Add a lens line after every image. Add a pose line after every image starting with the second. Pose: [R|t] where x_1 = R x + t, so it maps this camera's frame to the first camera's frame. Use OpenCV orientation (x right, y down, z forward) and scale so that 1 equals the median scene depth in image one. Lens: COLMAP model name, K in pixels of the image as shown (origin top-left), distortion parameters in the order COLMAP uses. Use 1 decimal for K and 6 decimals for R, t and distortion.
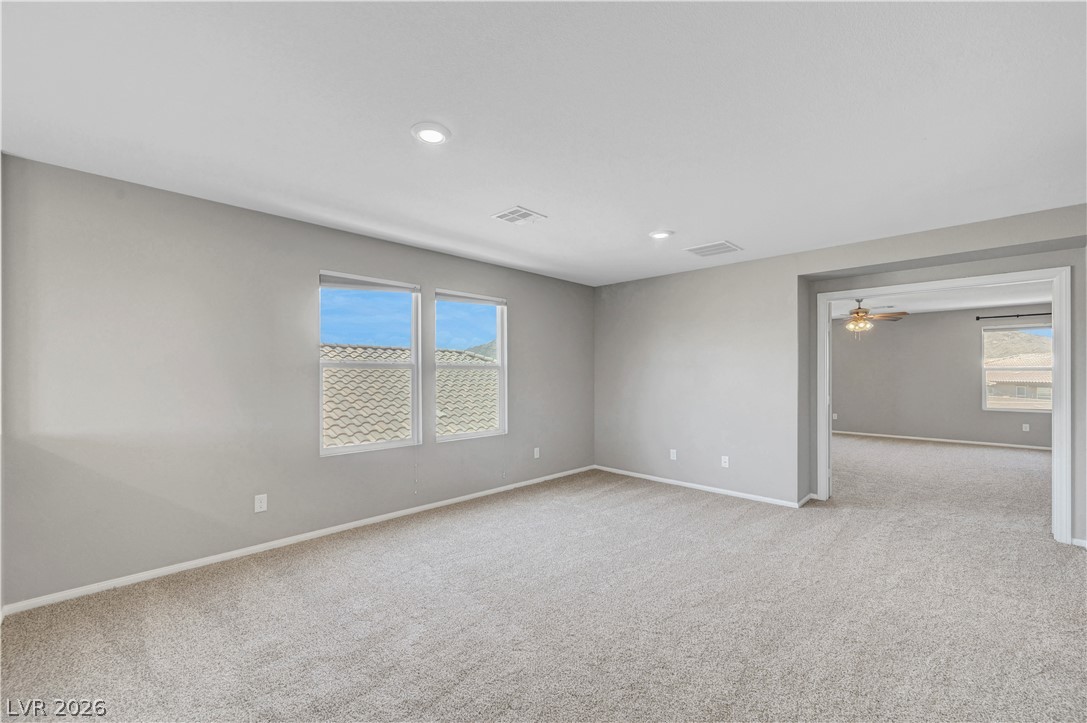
lens RADIAL K [[430.1, 0, 553.1], [0, 430.1, 372.9], [0, 0, 1]] dist [-0.001087, -0.000019]
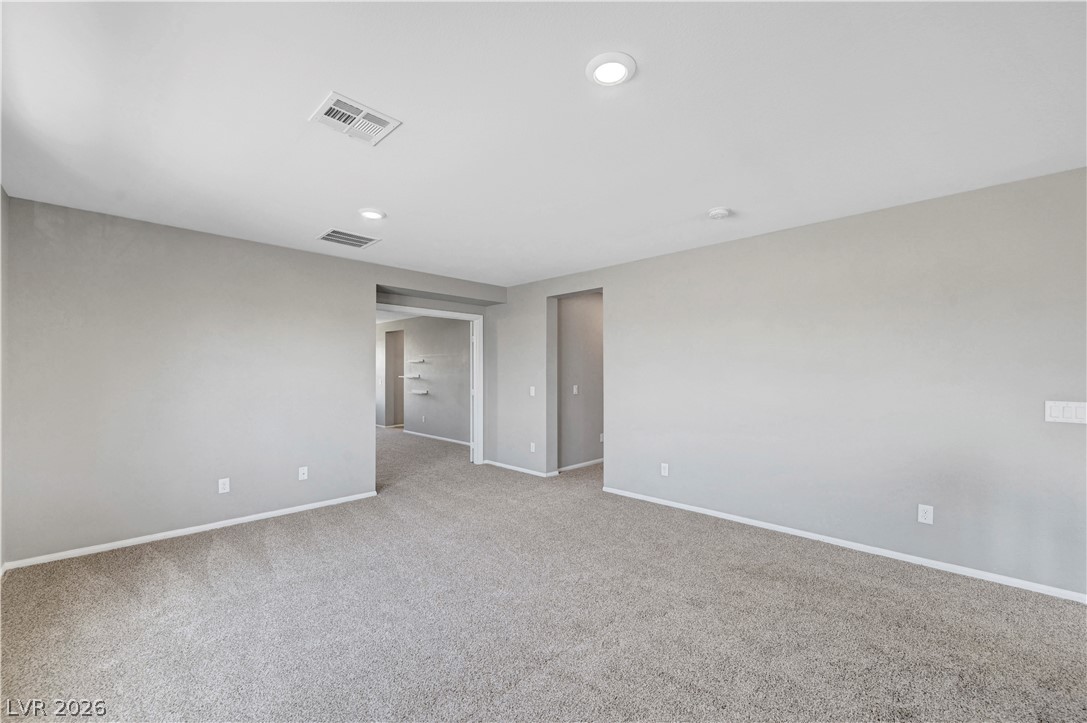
lens RADIAL K [[430.1, 0, 553.1], [0, 430.1, 372.9], [0, 0, 1]] dist [-0.001087, -0.000019]
pose [[0.010548, -0.002193, 0.999942, -0.525844], [-0.002170, 0.999995, 0.002216, -0.002196], [-0.999942, -0.002194, 0.010543, 0.533943]]
